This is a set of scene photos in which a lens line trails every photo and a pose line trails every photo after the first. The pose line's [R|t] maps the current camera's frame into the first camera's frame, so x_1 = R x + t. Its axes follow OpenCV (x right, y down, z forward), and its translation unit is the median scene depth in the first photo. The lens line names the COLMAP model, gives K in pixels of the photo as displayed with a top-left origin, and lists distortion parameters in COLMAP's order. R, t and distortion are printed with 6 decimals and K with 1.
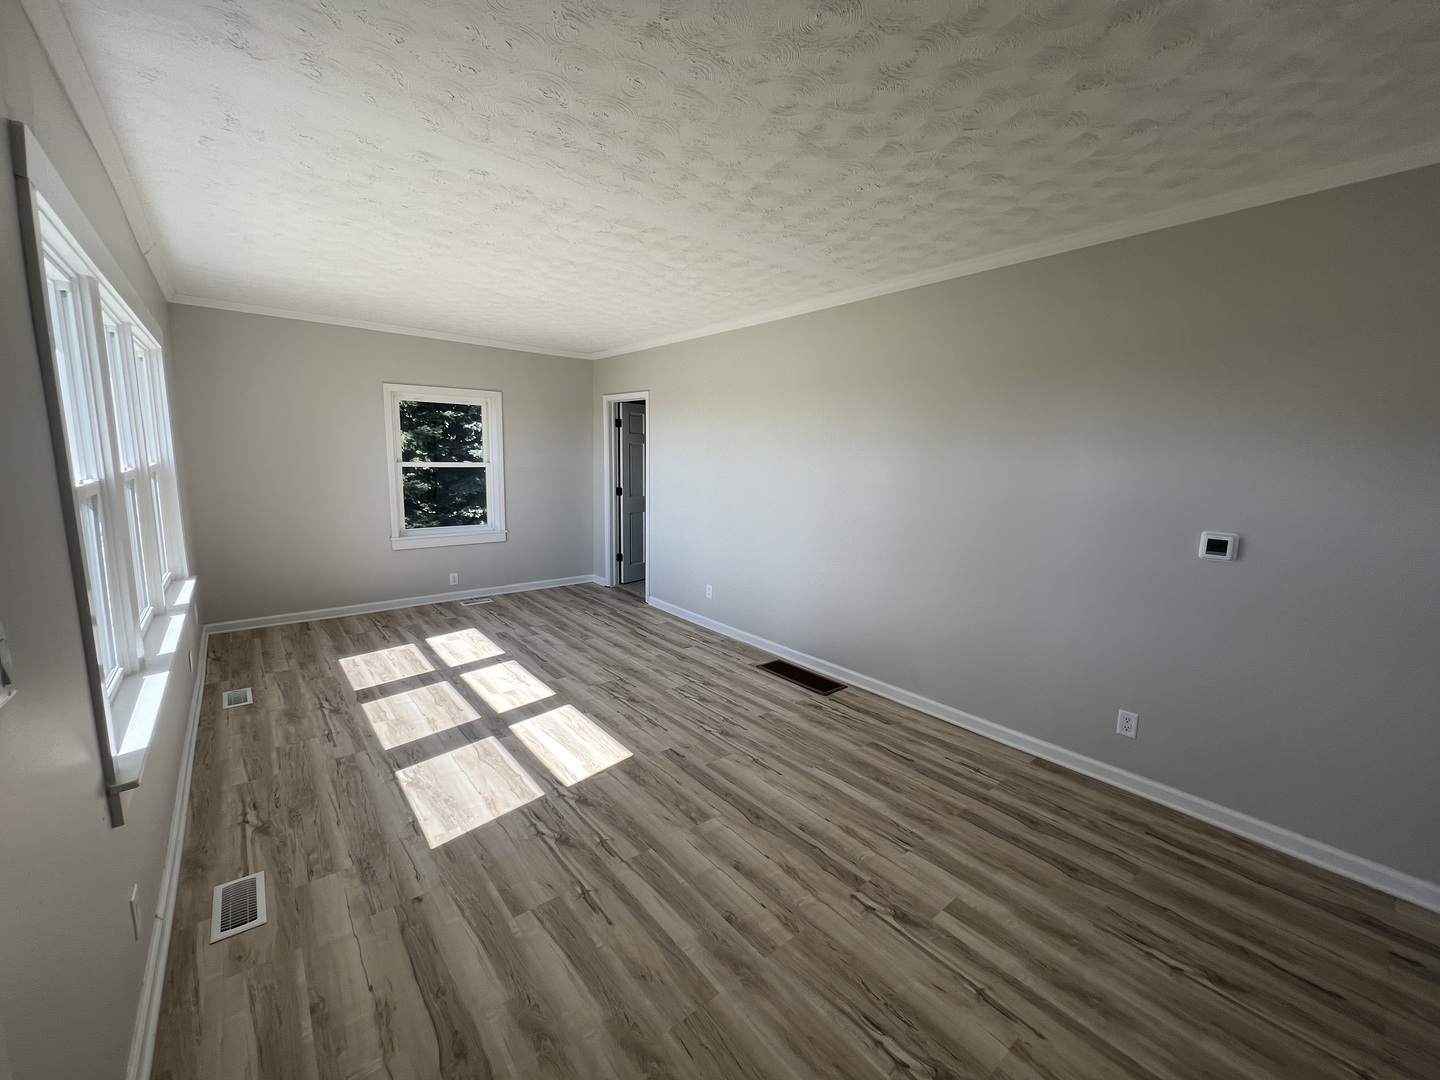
lens RADIAL K [[578.3, 0, 731.5], [0, 578.3, 527.7], [0, 0, 1]] dist [-0.000325, -0.000135]
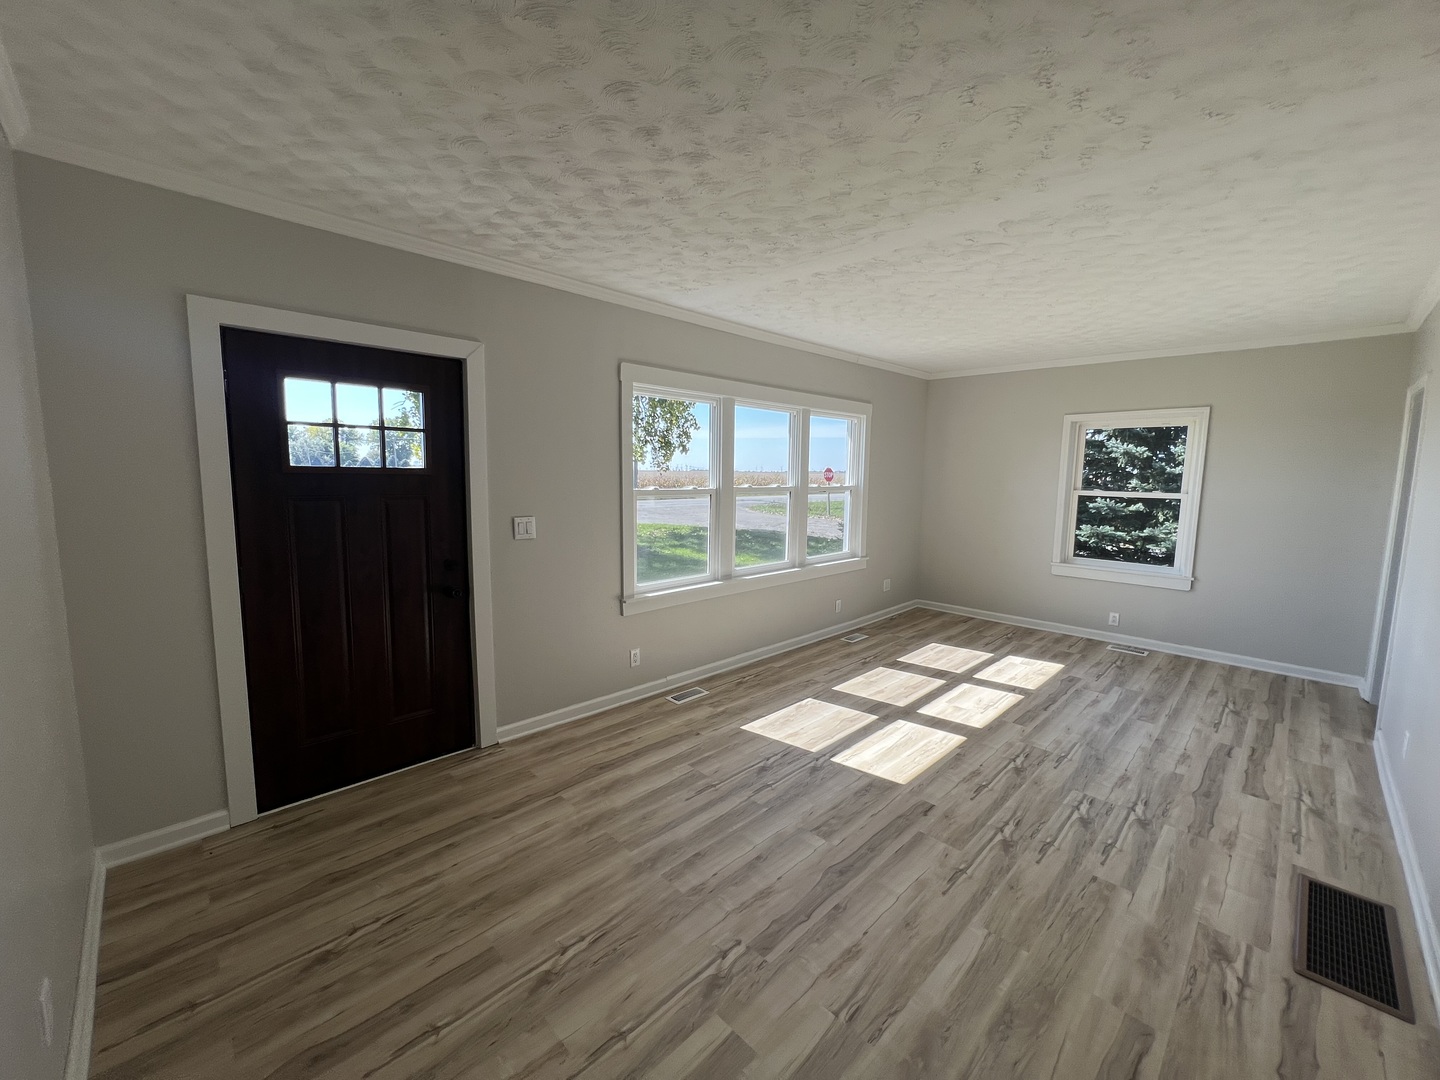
lens RADIAL K [[578.3, 0, 718.0], [0, 578.3, 544.2], [0, 0, 1]] dist [-0.000325, -0.000135]
pose [[0.075075, 0.107178, -0.991401, 0.643794], [-0.137168, 0.985866, 0.096192, -0.053509], [0.987699, 0.128767, 0.088715, 0.479143]]
